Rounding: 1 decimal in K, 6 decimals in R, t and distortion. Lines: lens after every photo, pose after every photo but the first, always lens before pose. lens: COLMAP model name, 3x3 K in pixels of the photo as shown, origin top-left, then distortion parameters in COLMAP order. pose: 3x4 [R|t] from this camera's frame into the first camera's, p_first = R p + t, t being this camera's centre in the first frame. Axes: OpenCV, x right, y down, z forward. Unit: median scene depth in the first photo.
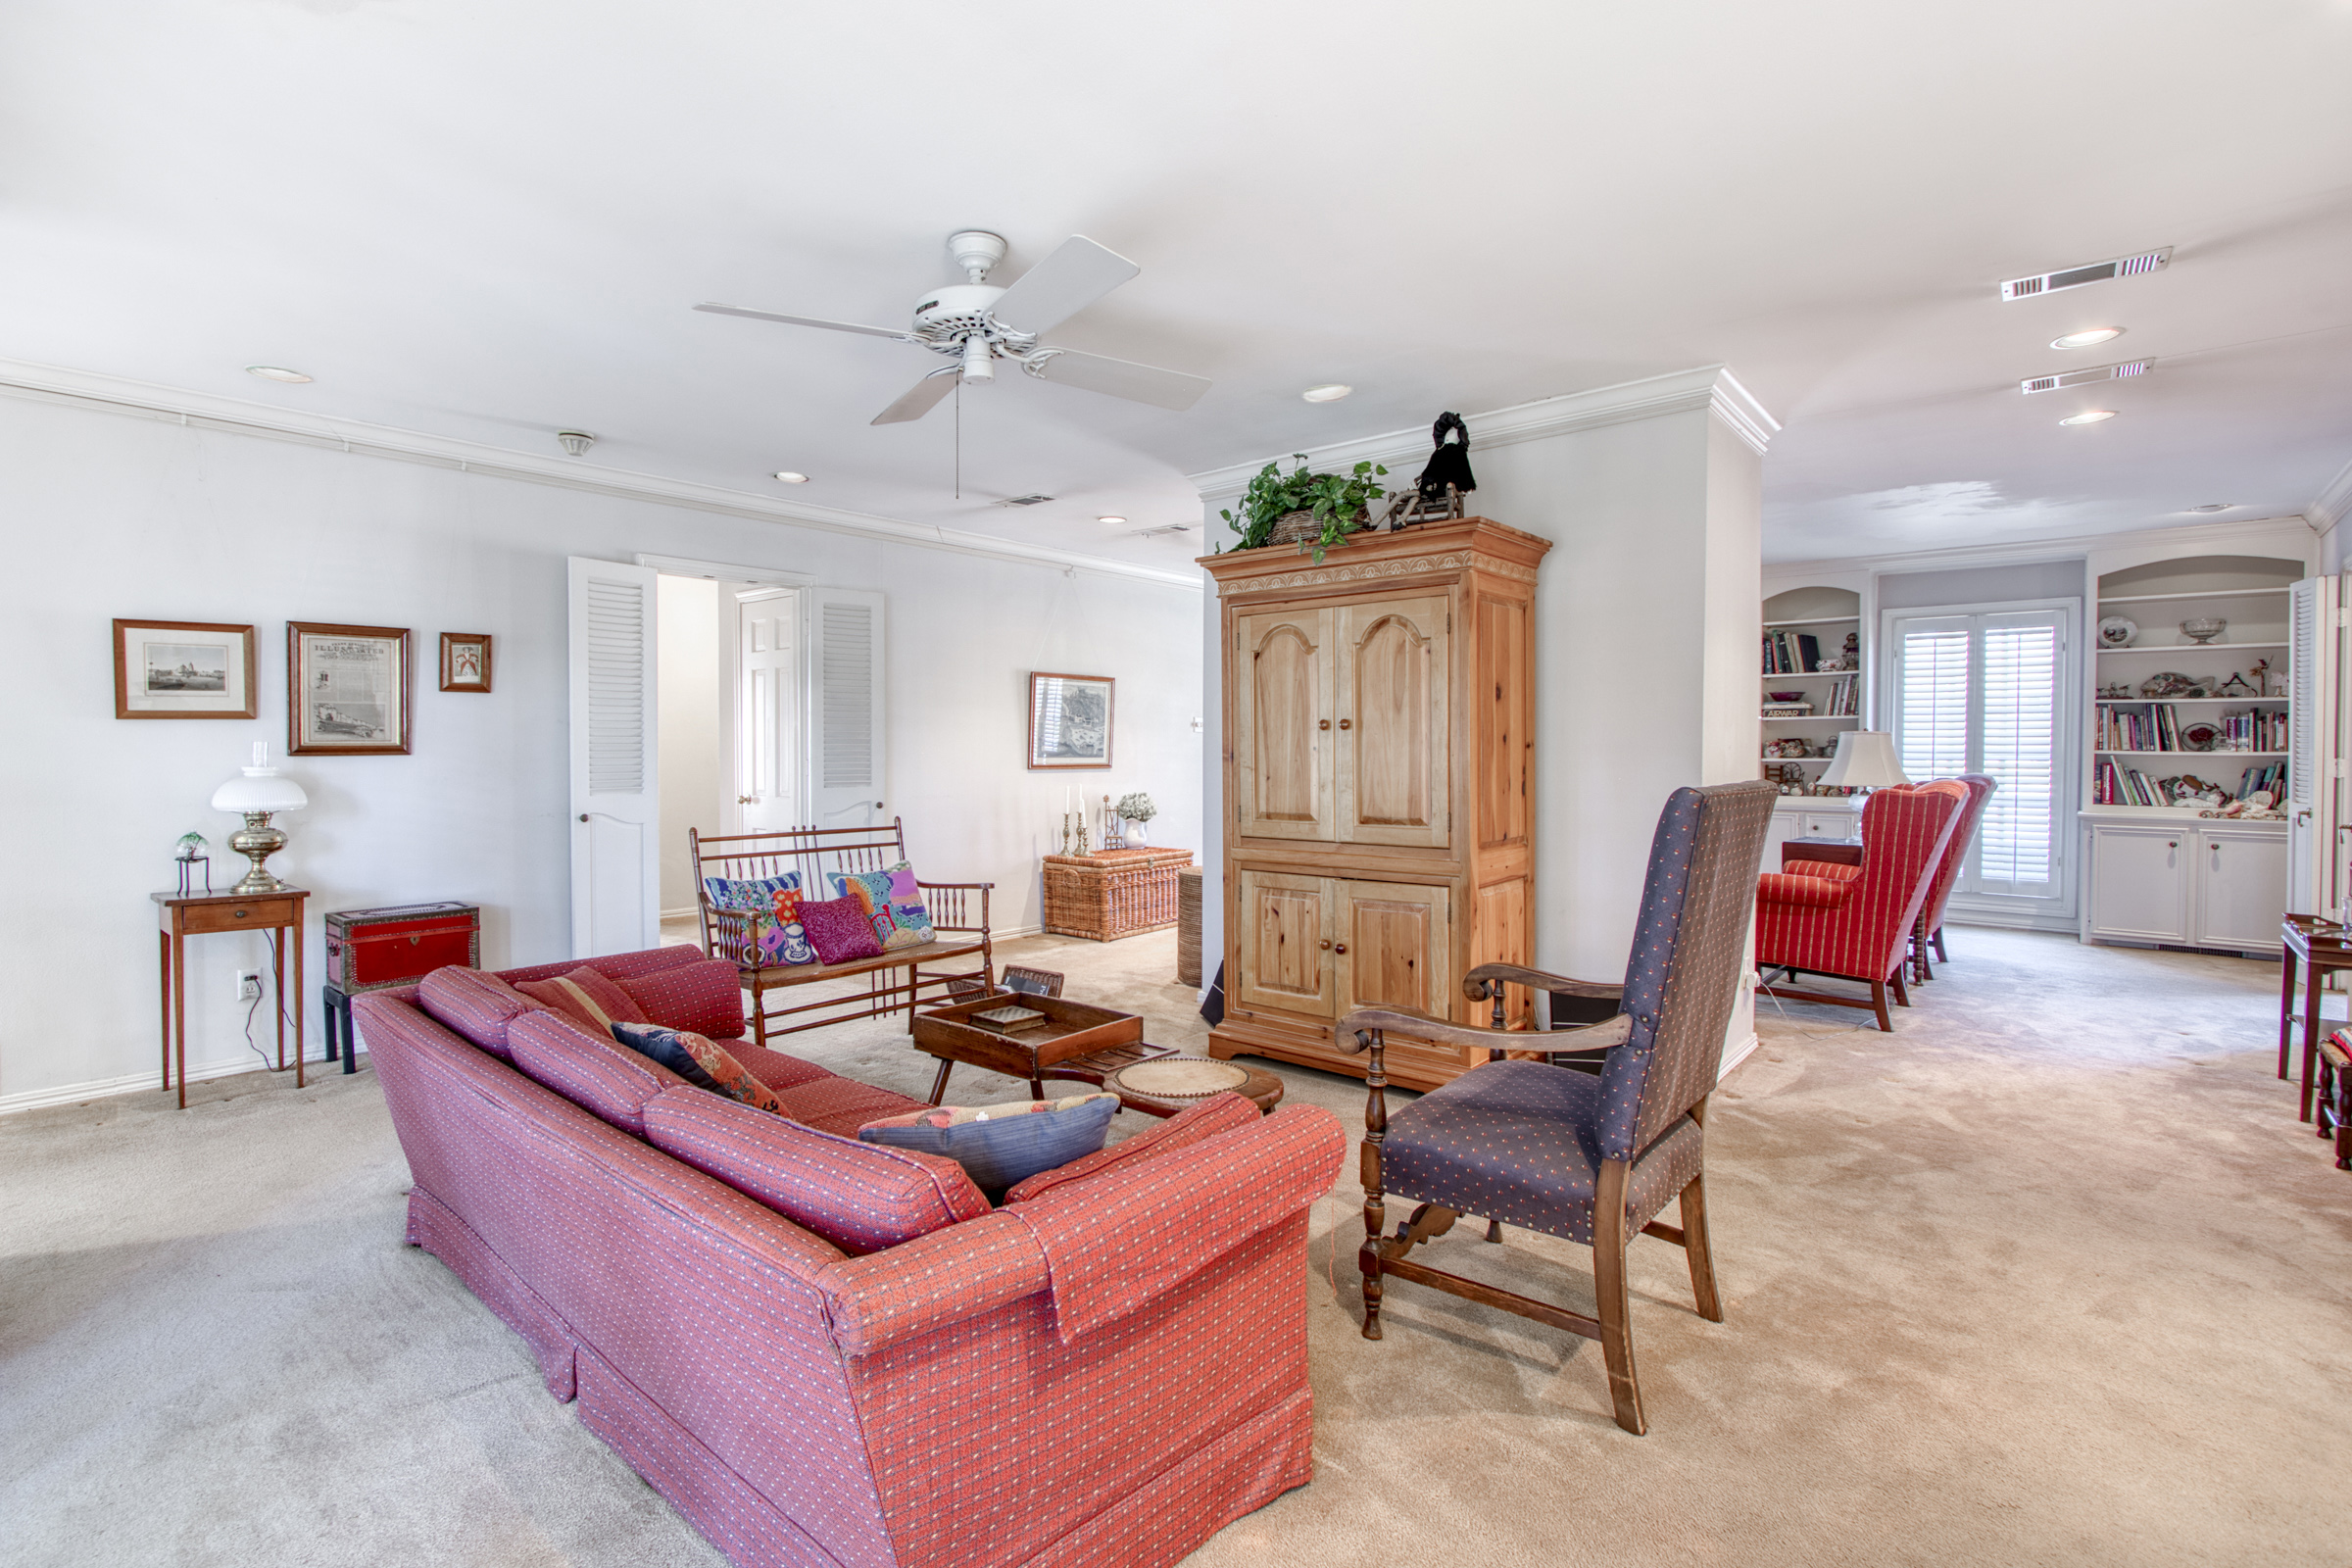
lens RADIAL K [[1082.7, 0, 1145.2], [0, 1082.7, 774.0], [0, 0, 1]] dist [-0.011357, 0.000847]
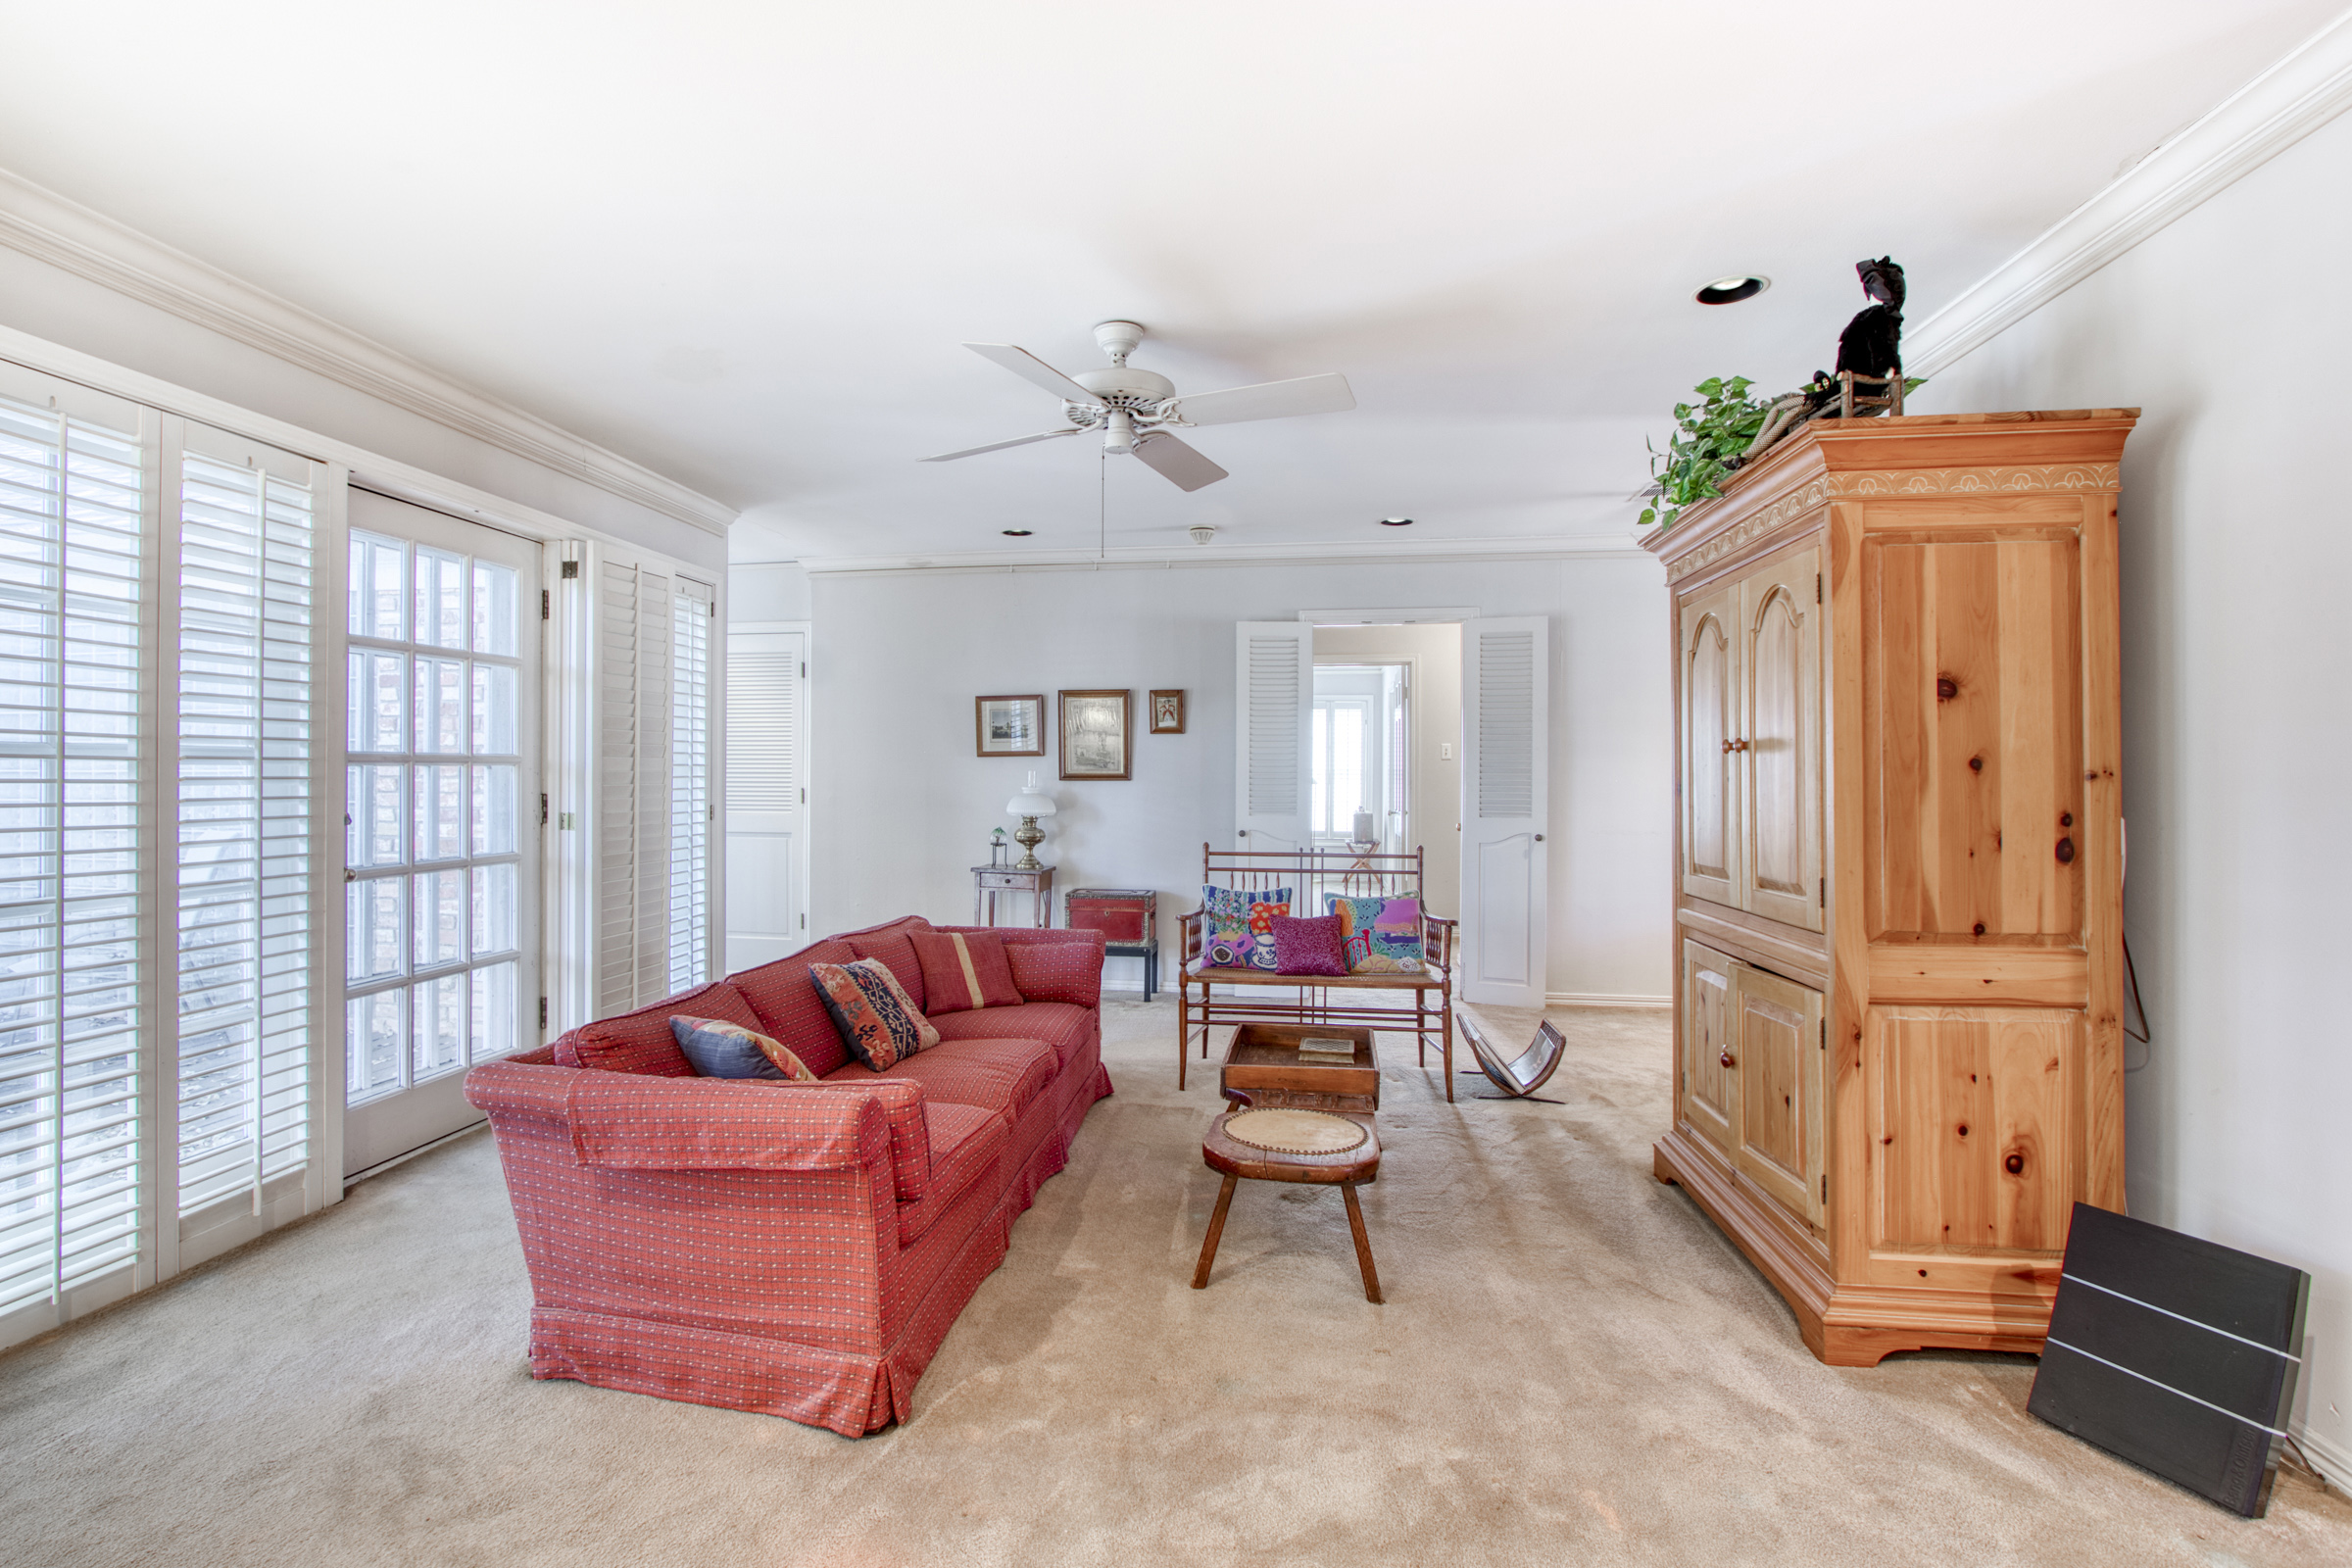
lens RADIAL K [[1080.2, 0, 1124.3], [0, 1080.2, 769.8], [0, 0, 1]] dist [-0.011604, 0.001556]
pose [[0.549531, -0.001571, -0.835472, 0.517005], [-0.026511, 0.999462, -0.019316, -0.005044], [0.835053, 0.032764, 0.549193, 0.255364]]
